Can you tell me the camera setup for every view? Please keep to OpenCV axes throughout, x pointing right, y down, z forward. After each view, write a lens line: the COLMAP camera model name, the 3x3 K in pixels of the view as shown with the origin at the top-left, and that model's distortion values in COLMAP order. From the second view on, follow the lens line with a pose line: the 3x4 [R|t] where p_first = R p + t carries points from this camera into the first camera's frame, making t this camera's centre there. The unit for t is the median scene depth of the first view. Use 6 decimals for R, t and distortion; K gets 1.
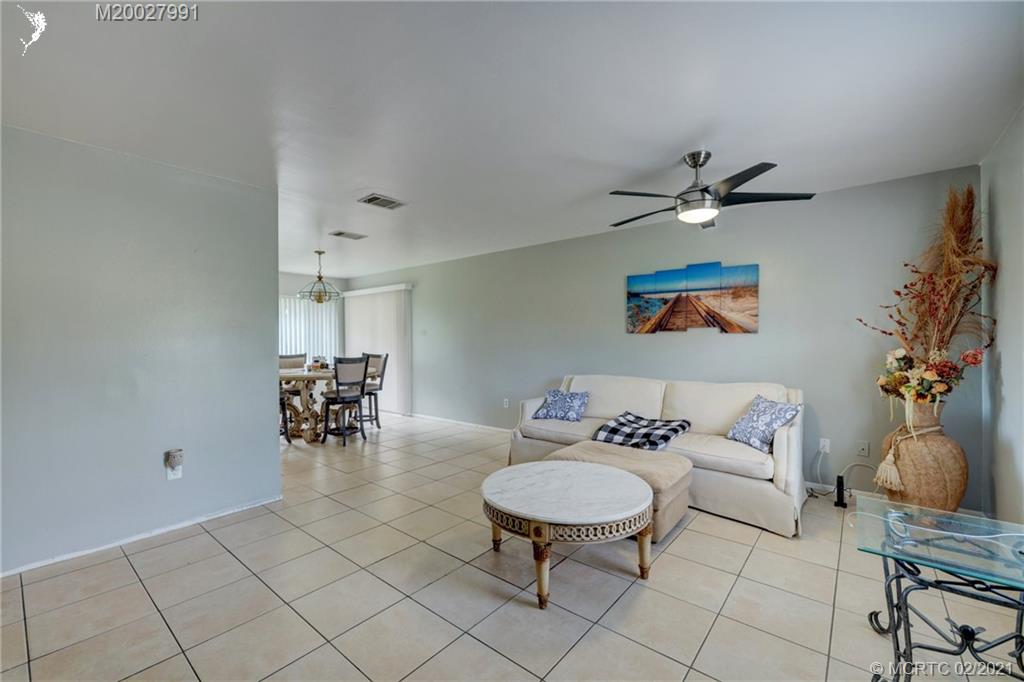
lens RADIAL K [[426.8, 0, 508.1], [0, 426.8, 341.6], [0, 0, 1]] dist [-0.000568, -0.001307]
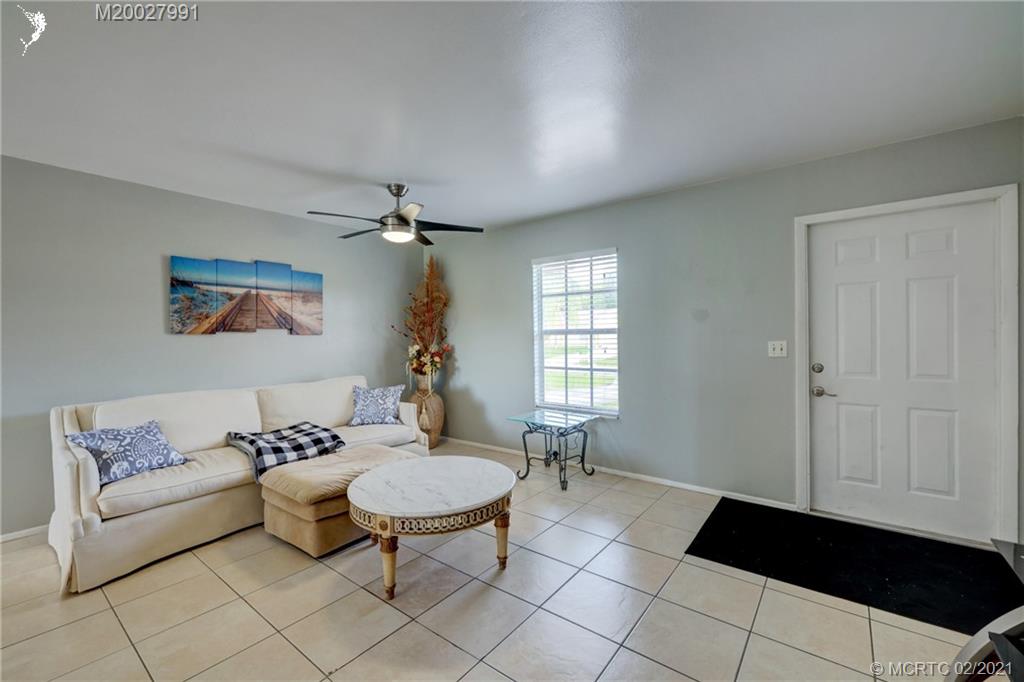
lens RADIAL K [[426.8, 0, 516.4], [0, 426.8, 343.1], [0, 0, 1]] dist [-0.000568, -0.001307]
pose [[-0.039011, -0.011789, 0.999169, -0.527578], [0.016454, 0.999787, 0.012439, -0.003146], [-0.999103, 0.016925, -0.038808, 0.485238]]
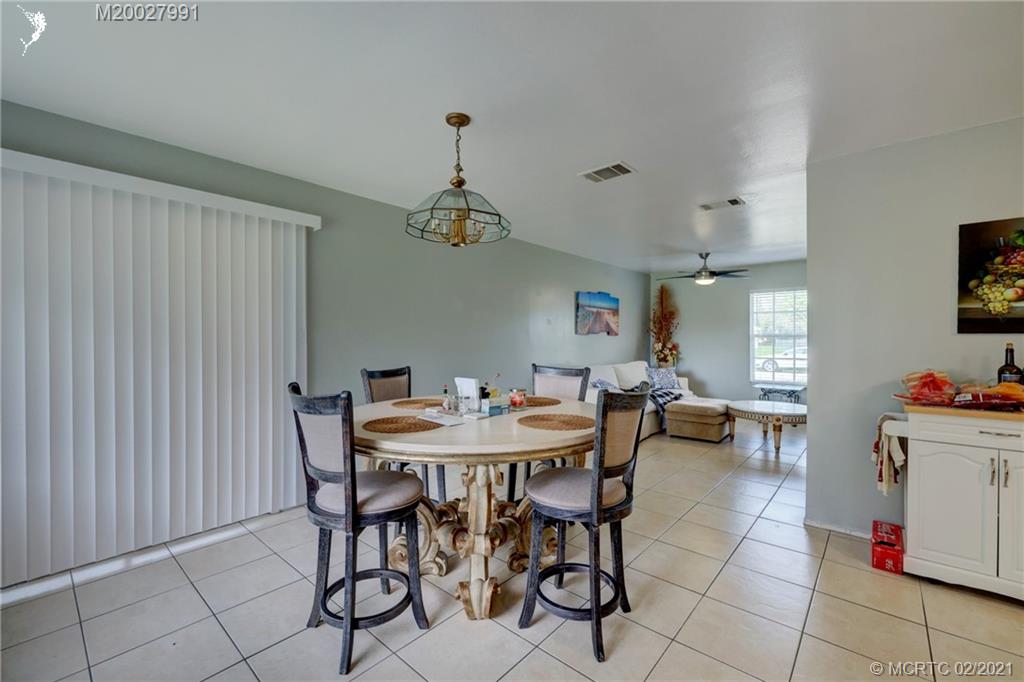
lens RADIAL K [[426.8, 0, 503.1], [0, 426.8, 340.9], [0, 0, 1]] dist [-0.000568, -0.001307]
pose [[0.041254, 0.001186, 0.999148, -1.195940], [0.001064, 0.999999, -0.001231, 0.004994], [-0.999148, 0.001114, 0.041253, 1.310930]]
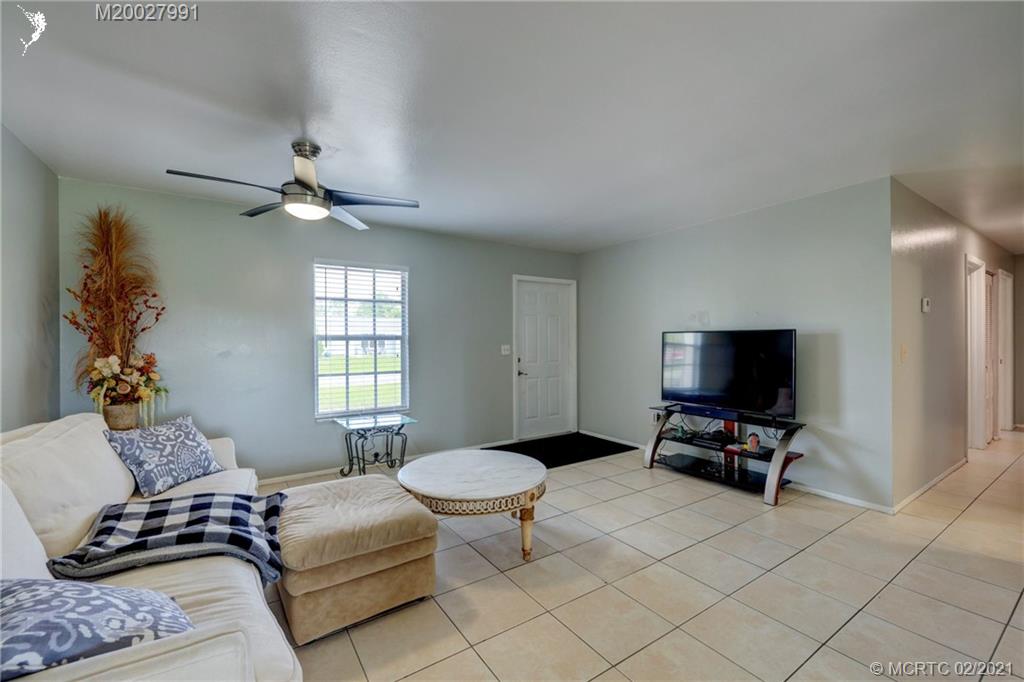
lens RADIAL K [[426.8, 0, 509.2], [0, 426.8, 346.7], [0, 0, 1]] dist [-0.000568, -0.001307]
pose [[-0.957663, 0.006837, 0.287810, -0.168694], [0.012280, 0.999778, 0.017112, -0.006777], [-0.287629, 0.019921, -0.957535, 1.198470]]
